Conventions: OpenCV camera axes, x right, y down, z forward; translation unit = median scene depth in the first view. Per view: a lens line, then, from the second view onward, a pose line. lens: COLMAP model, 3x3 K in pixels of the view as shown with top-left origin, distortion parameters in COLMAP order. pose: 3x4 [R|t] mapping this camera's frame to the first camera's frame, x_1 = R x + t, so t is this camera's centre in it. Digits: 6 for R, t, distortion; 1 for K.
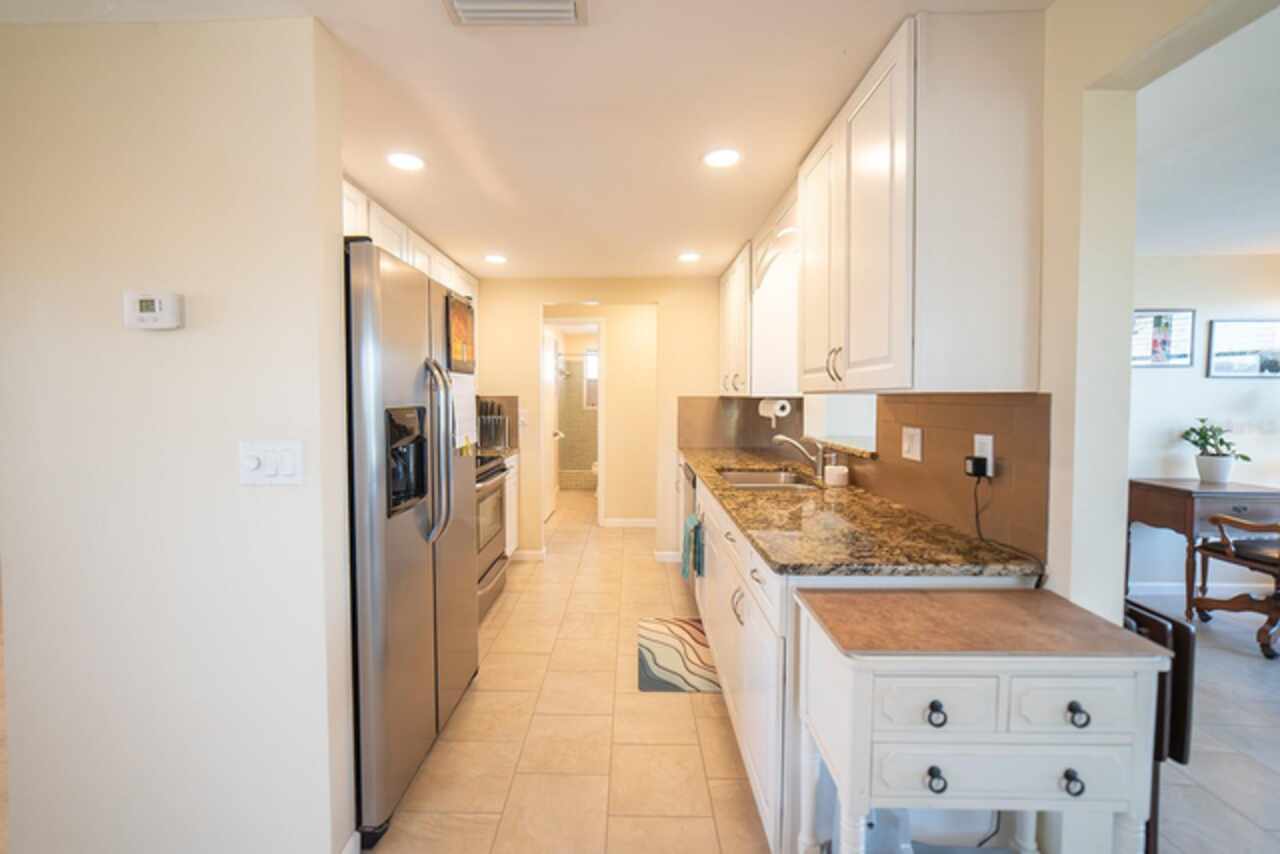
lens RADIAL K [[512.5, 0, 638.6], [0, 512.5, 418.9], [0, 0, 1]] dist [0.000567, 0.000199]
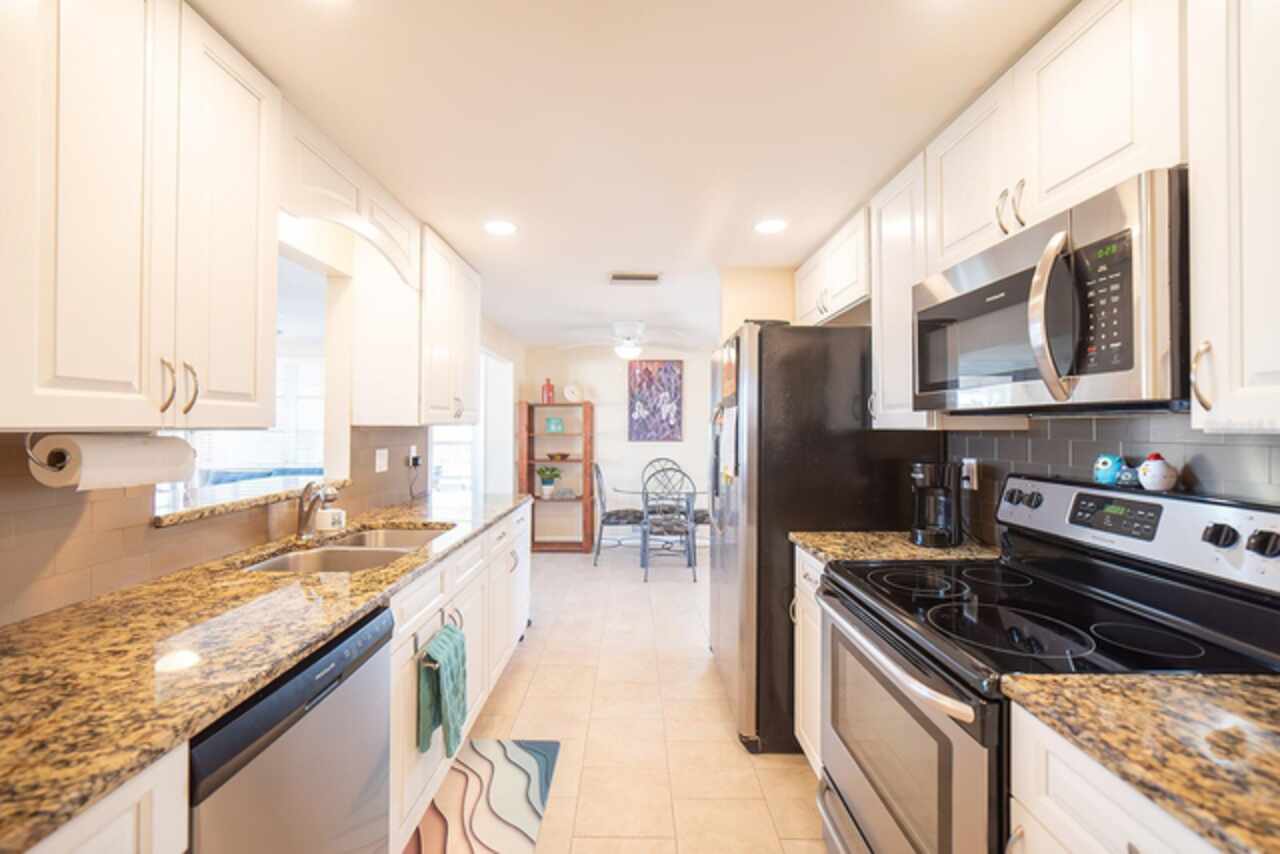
lens RADIAL K [[512.5, 0, 639.3], [0, 512.5, 420.9], [0, 0, 1]] dist [0.000567, 0.000199]
pose [[-0.999953, -0.007465, 0.006190, -0.129839], [-0.007265, 0.999470, 0.031720, -0.077610], [-0.006424, 0.031673, -0.999478, 1.730621]]
